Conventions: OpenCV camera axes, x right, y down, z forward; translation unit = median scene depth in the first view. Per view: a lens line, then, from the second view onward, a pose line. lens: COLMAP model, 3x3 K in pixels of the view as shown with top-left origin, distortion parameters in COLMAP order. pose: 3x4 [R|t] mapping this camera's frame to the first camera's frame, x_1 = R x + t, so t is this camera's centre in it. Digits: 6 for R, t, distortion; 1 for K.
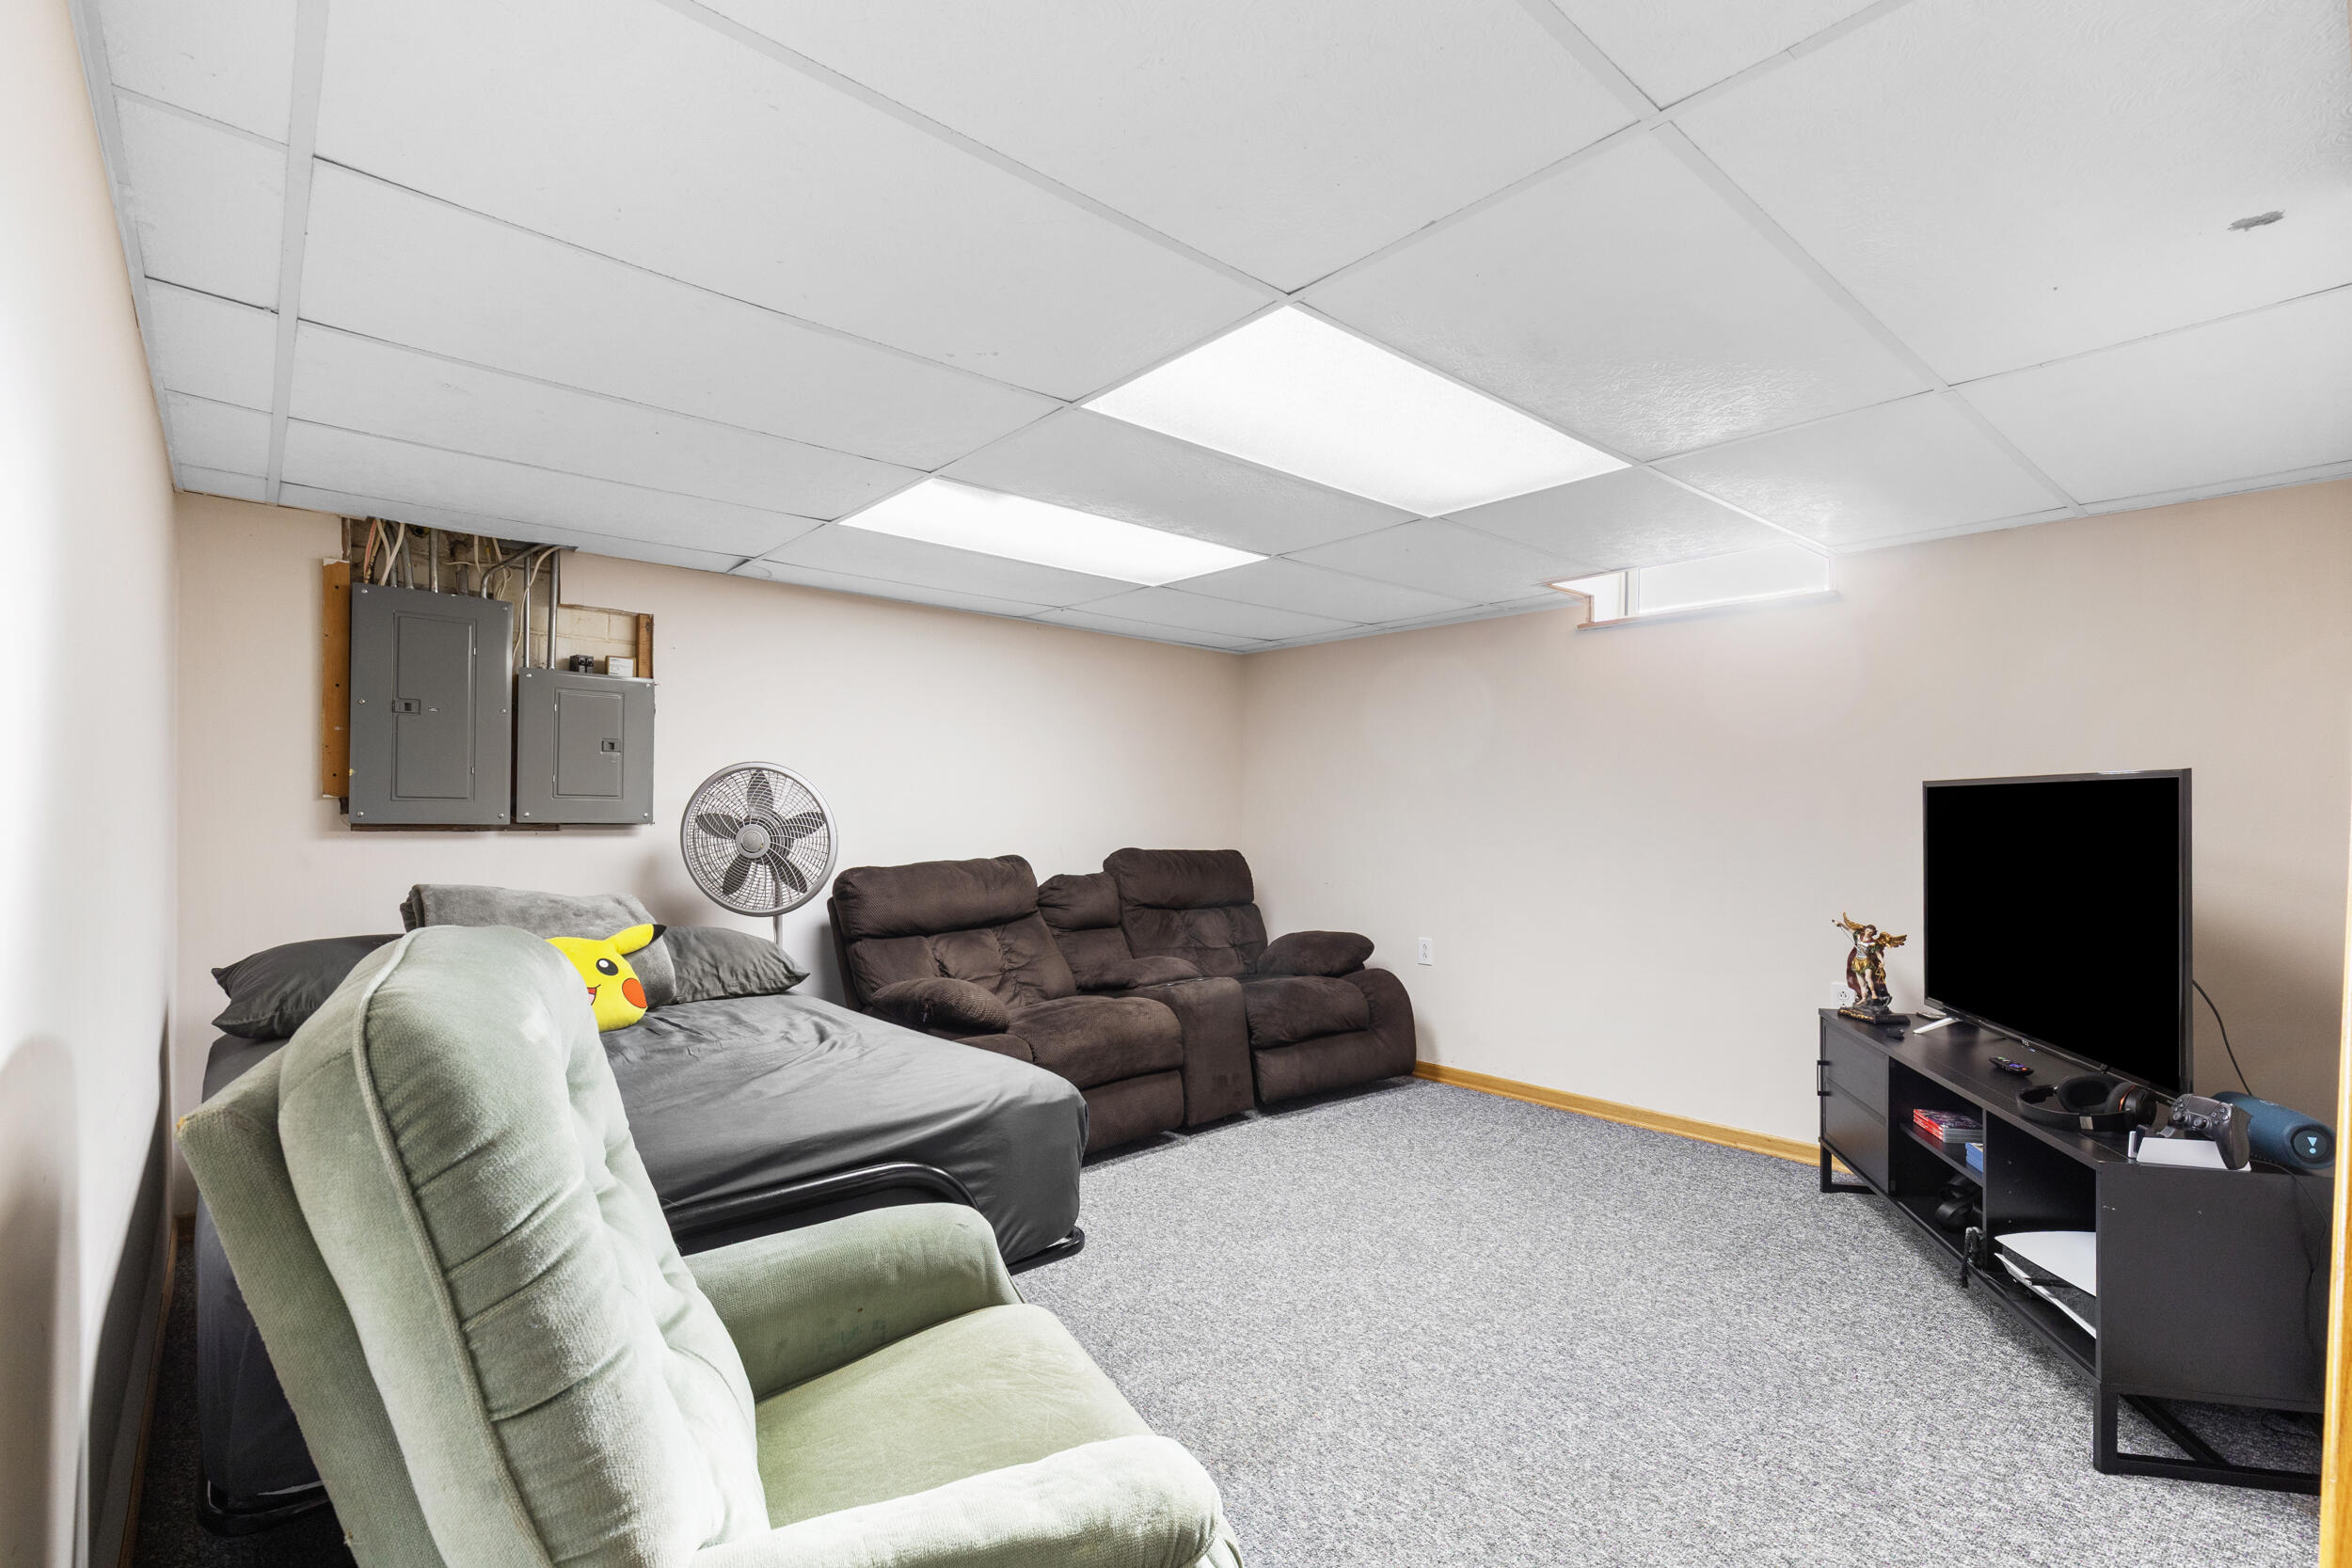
lens RADIAL K [[1056.7, 0, 1195.3], [0, 1056.7, 791.0], [0, 0, 1]] dist [0.003454, -0.000090]
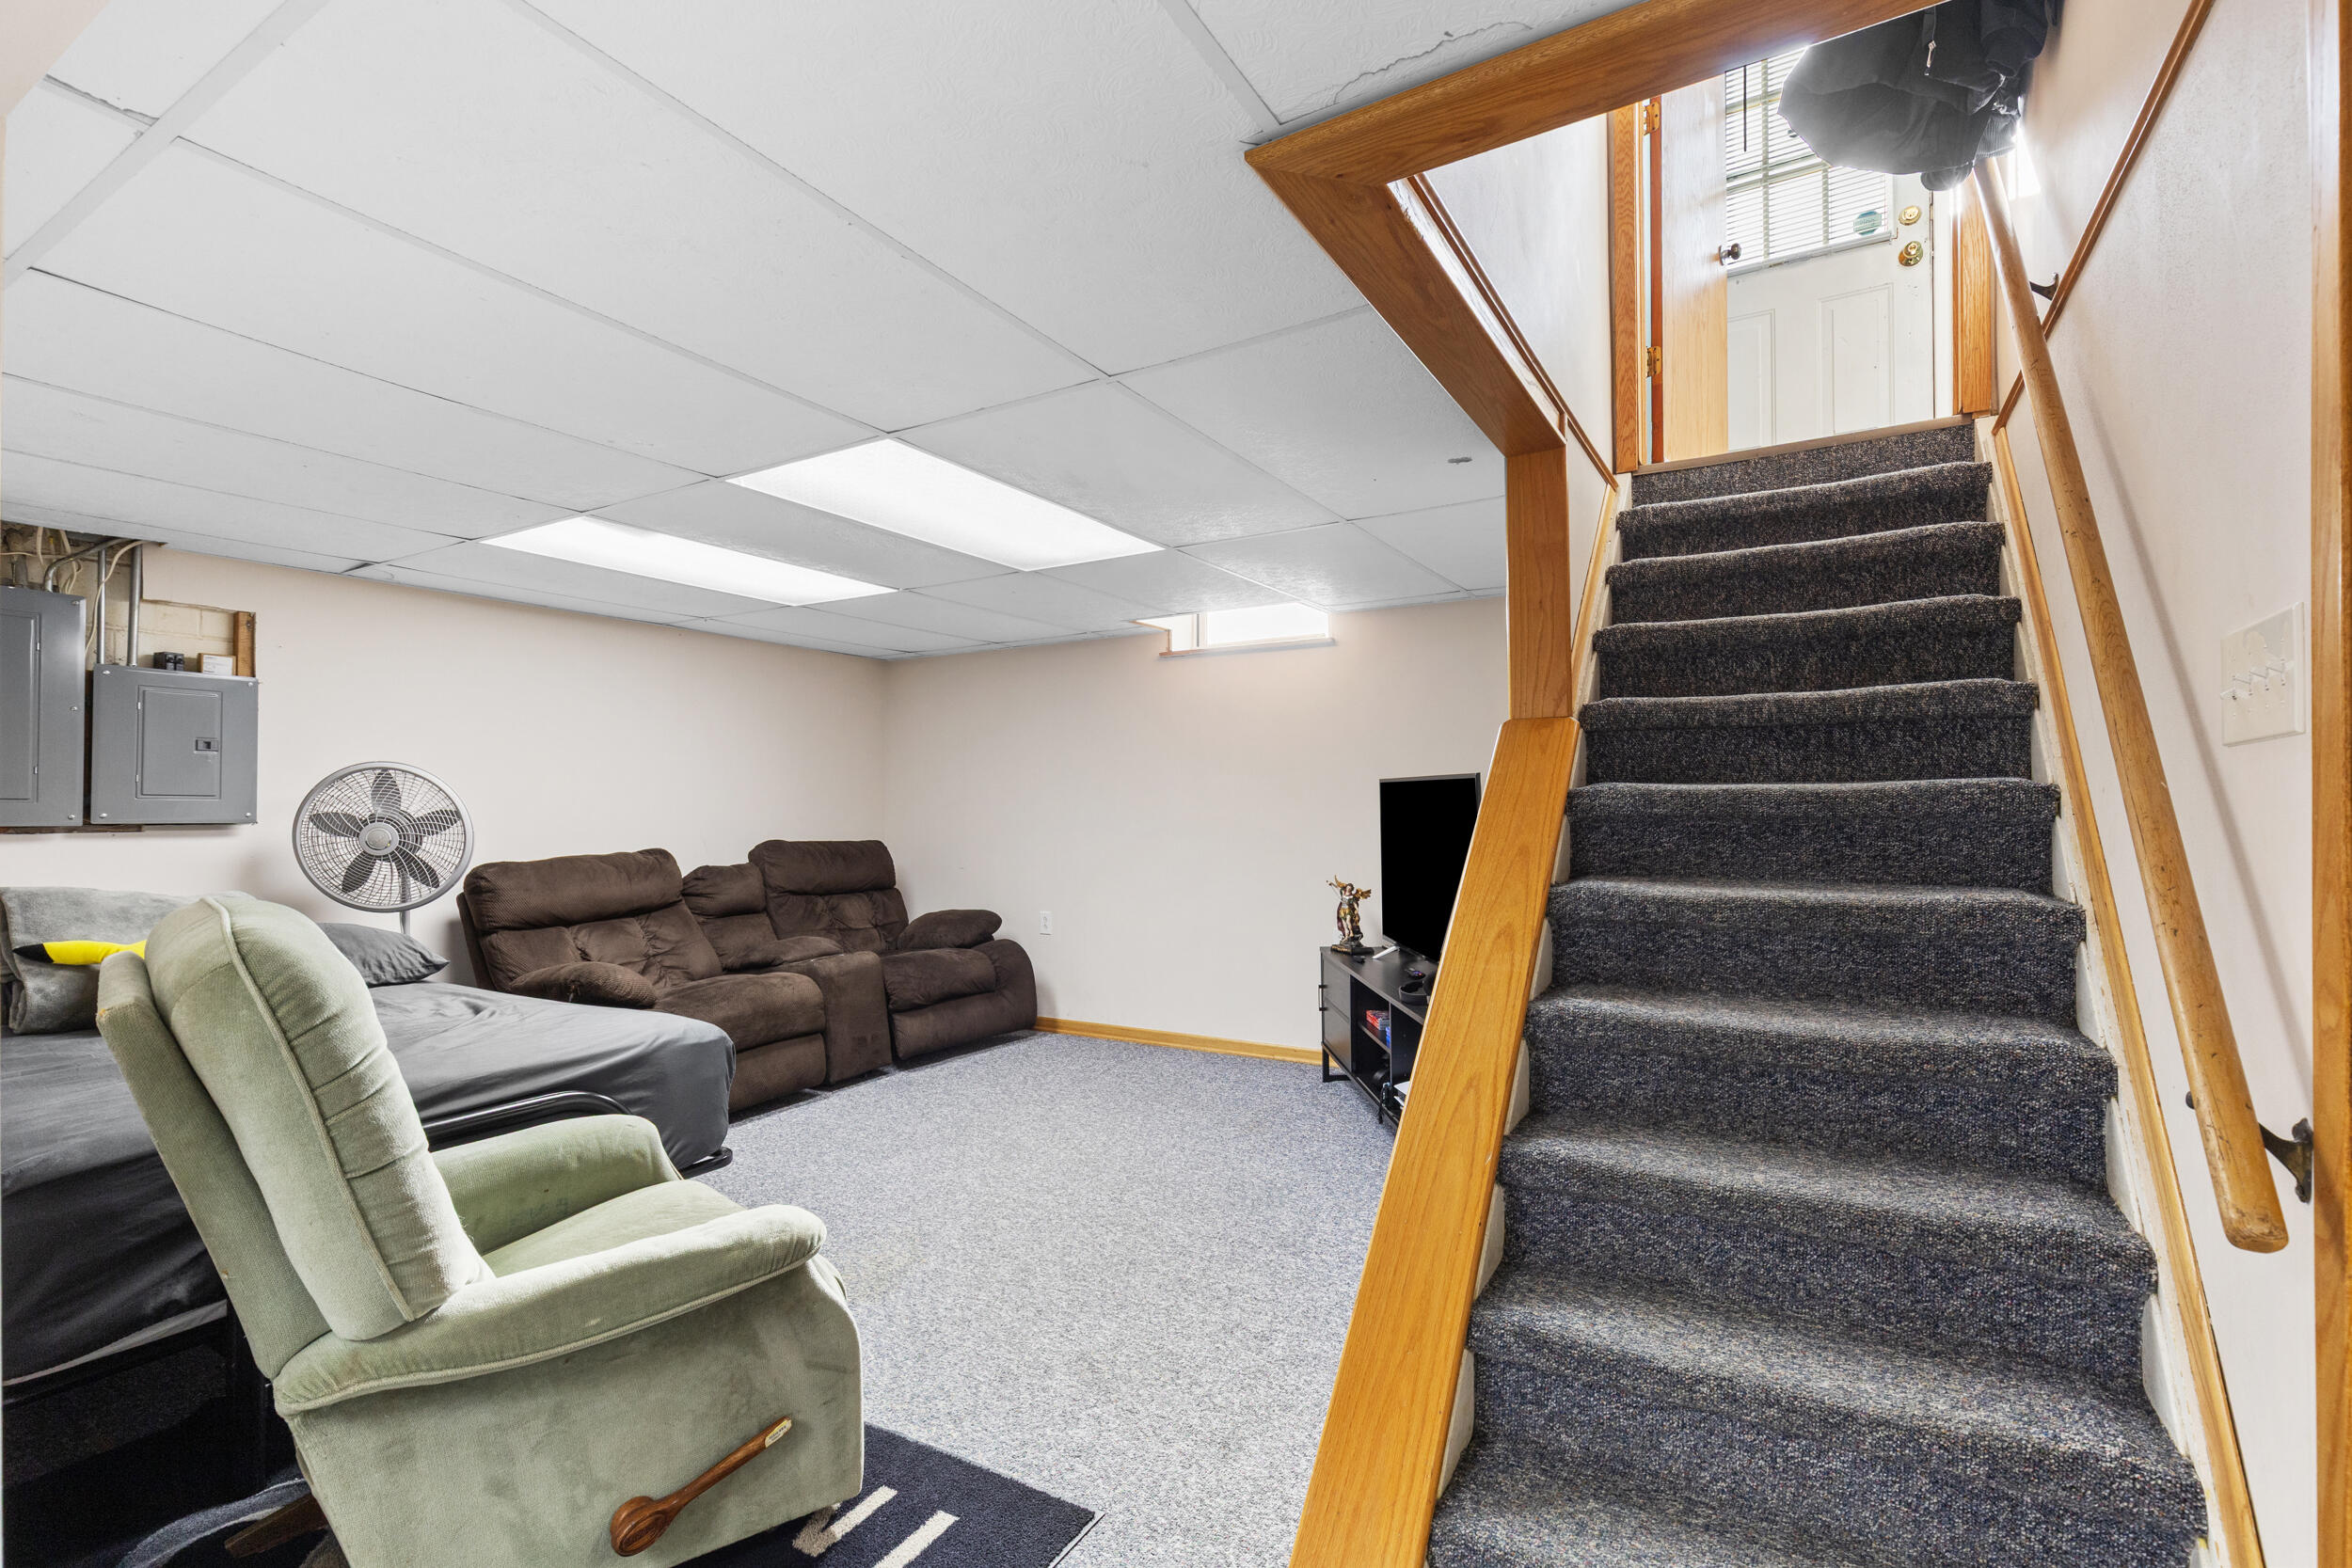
lens RADIAL K [[1056.7, 0, 1195.3], [0, 1056.7, 791.0], [0, 0, 1]] dist [0.003454, -0.000090]
pose [[0.951728, -0.005071, 0.306899, 0.022686], [0.002866, 0.999967, 0.007635, -0.004837], [-0.306928, -0.006387, 0.951711, -0.235538]]
